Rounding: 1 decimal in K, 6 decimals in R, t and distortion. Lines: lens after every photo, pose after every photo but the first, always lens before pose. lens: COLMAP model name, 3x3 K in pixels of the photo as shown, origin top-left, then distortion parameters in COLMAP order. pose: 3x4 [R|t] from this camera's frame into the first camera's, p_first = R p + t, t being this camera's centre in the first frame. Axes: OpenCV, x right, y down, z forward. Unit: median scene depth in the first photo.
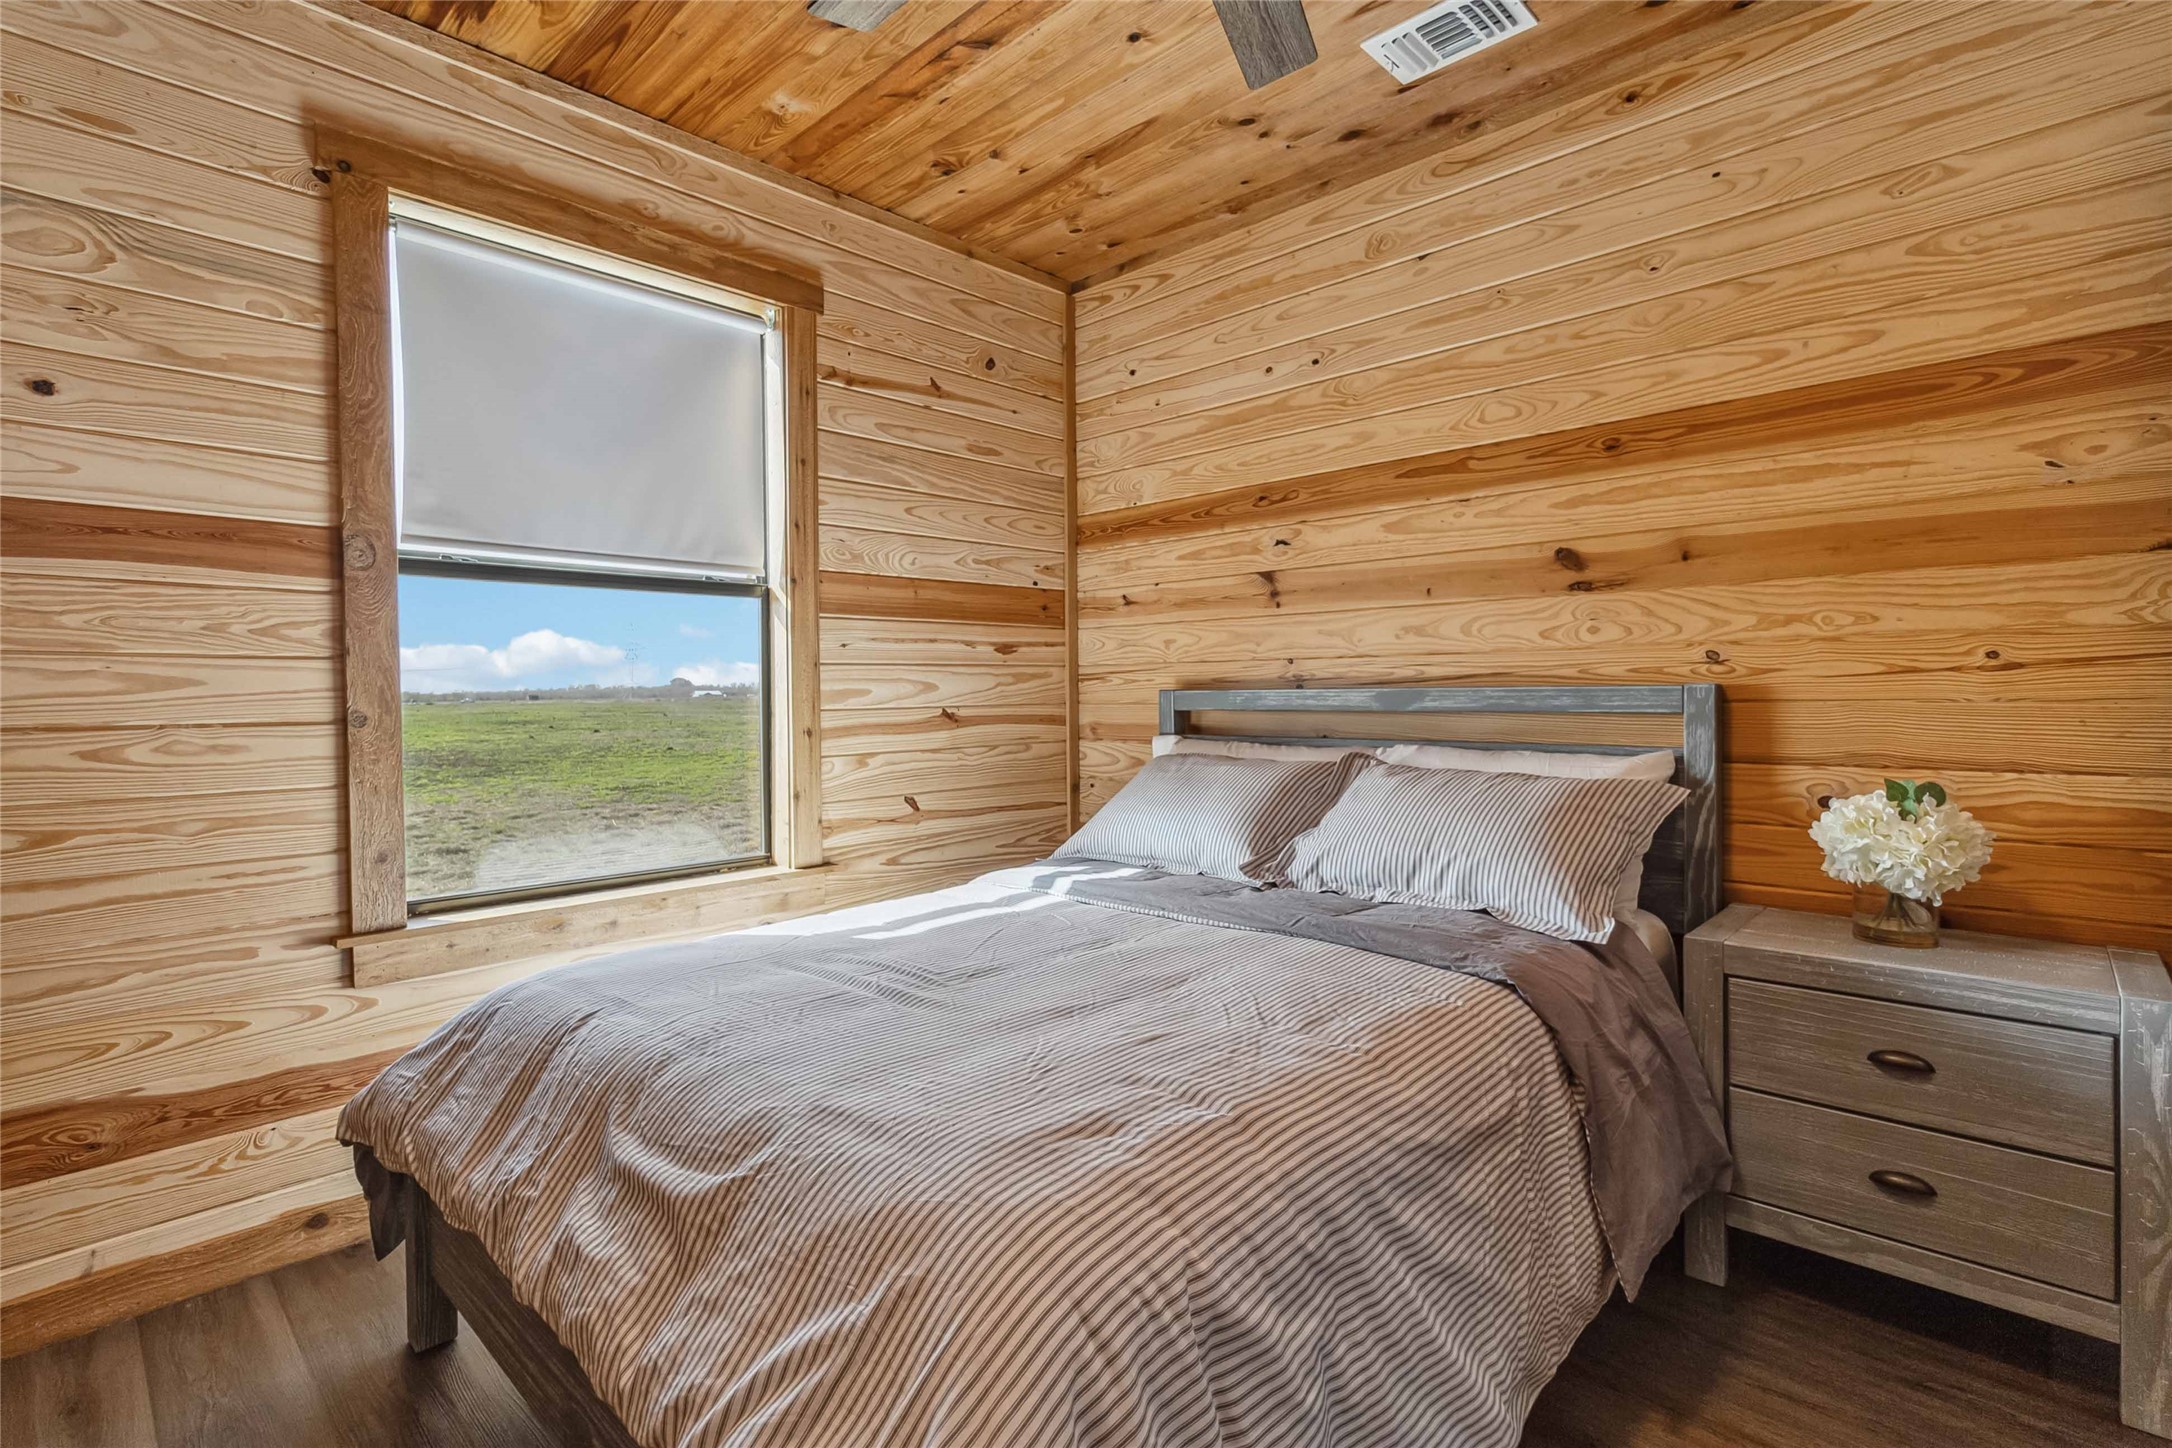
lens RADIAL K [[1045.3, 0, 1074.8], [0, 1045.3, 714.1], [0, 0, 1]] dist [0.003112, 0.002647]
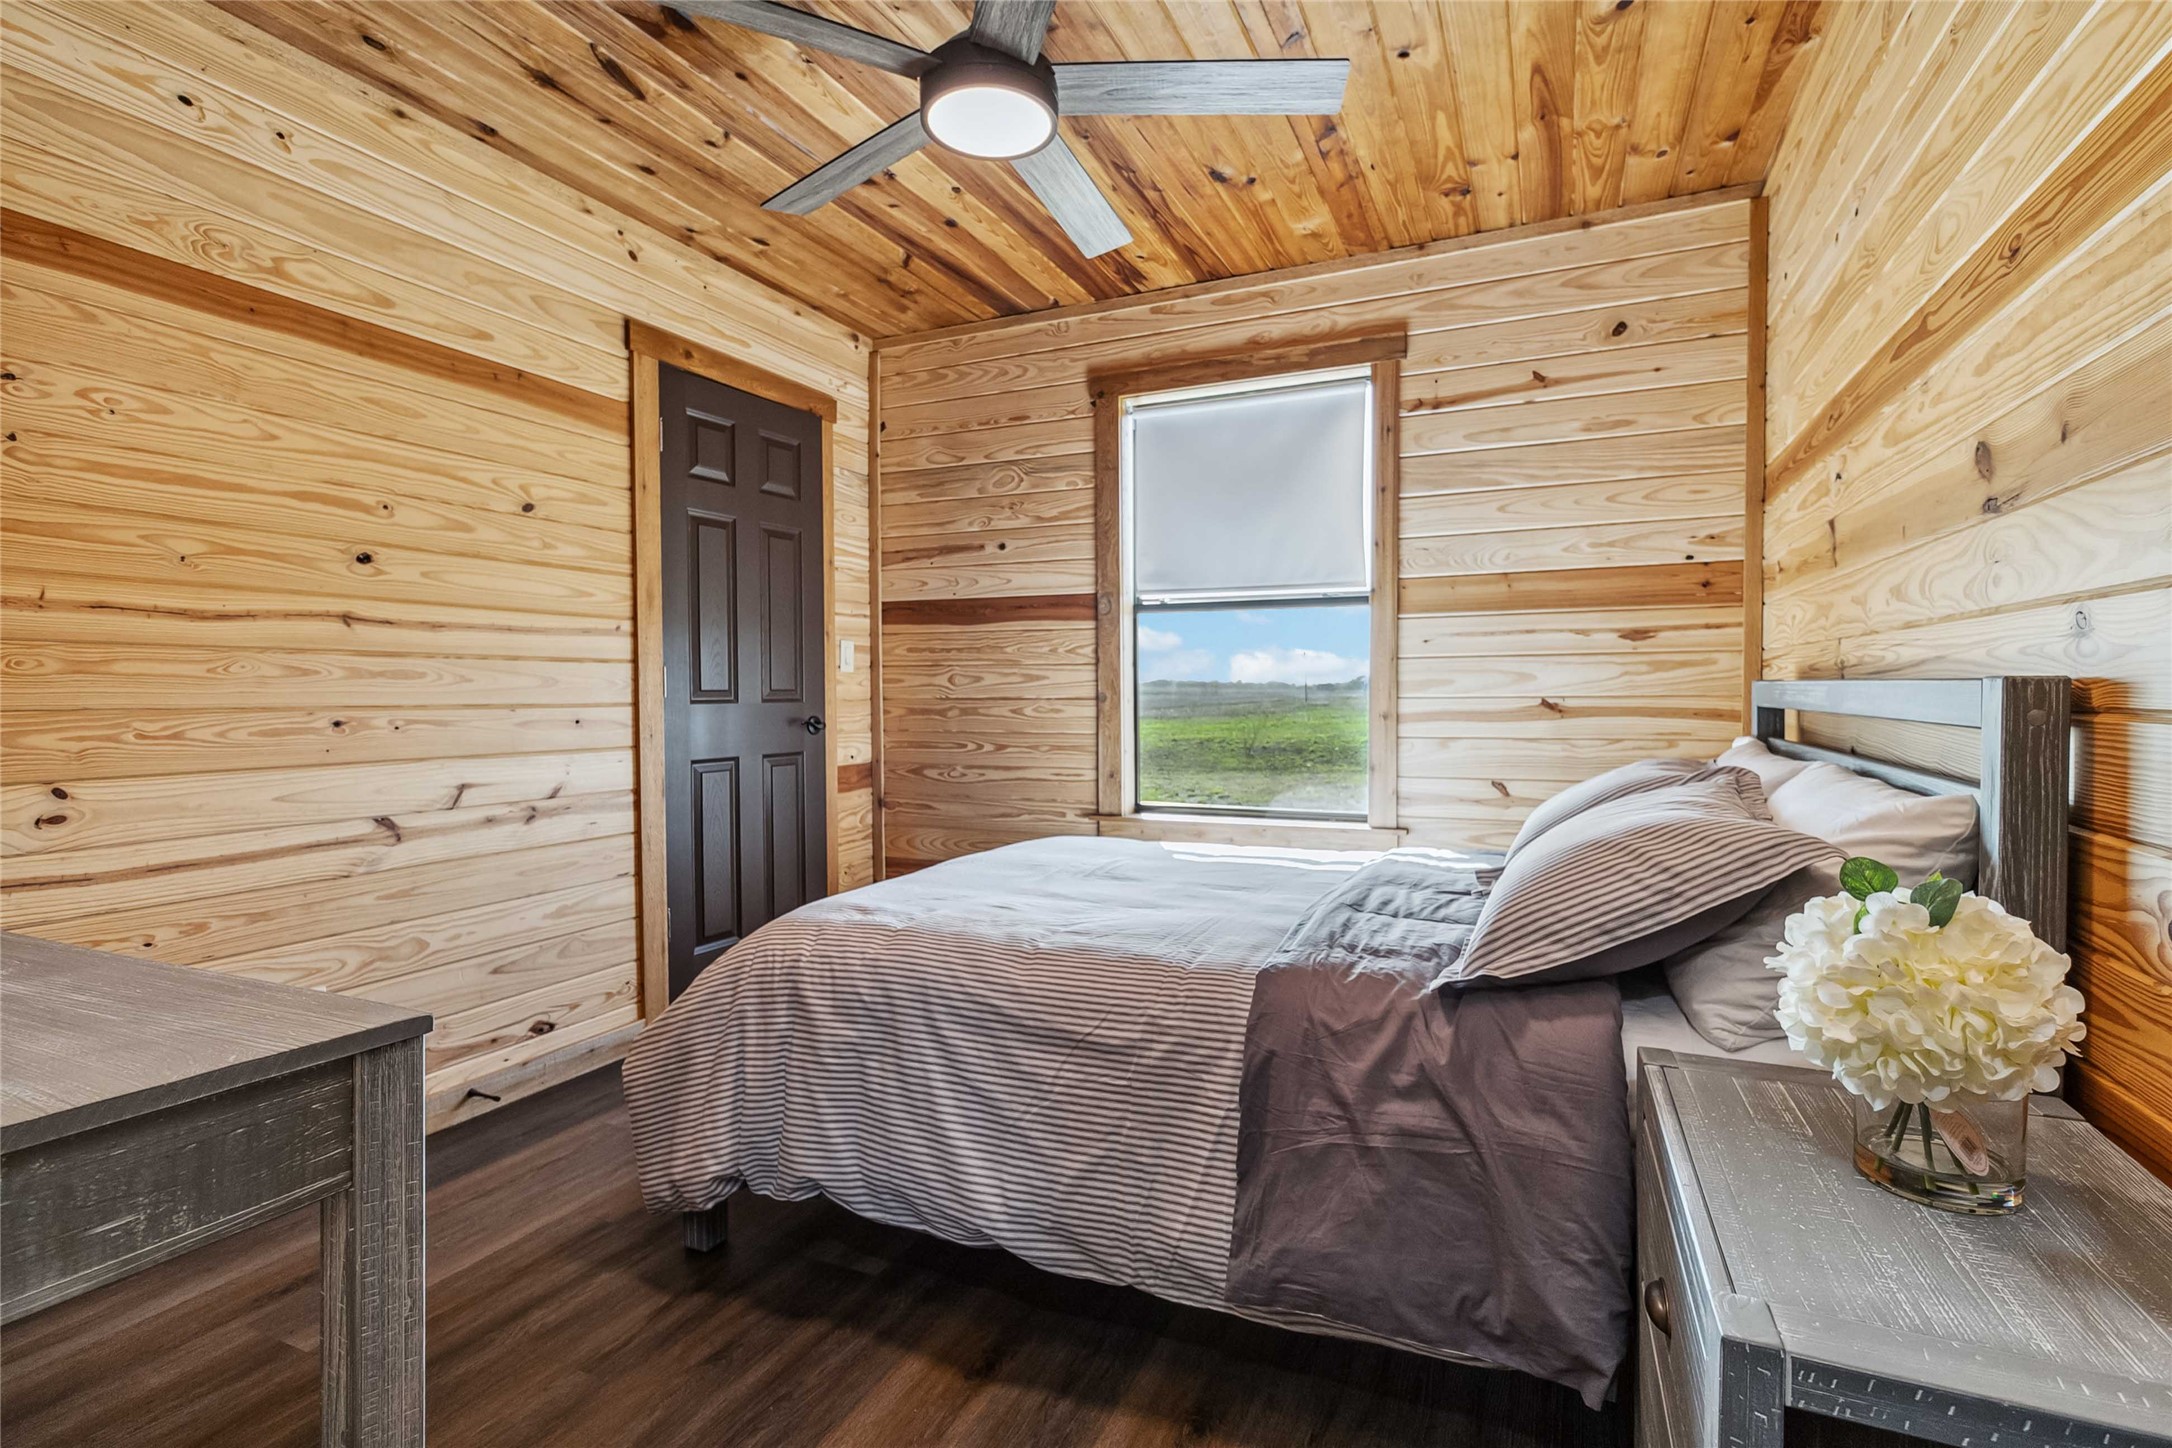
lens RADIAL K [[1045.3, 0, 1096.7], [0, 1045.3, 715.0], [0, 0, 1]] dist [0.003112, 0.002647]
pose [[0.316810, 0.033657, -0.947892, 0.767501], [-0.016993, 0.999411, 0.029807, -0.013449], [0.948337, 0.006665, 0.317195, 0.307195]]
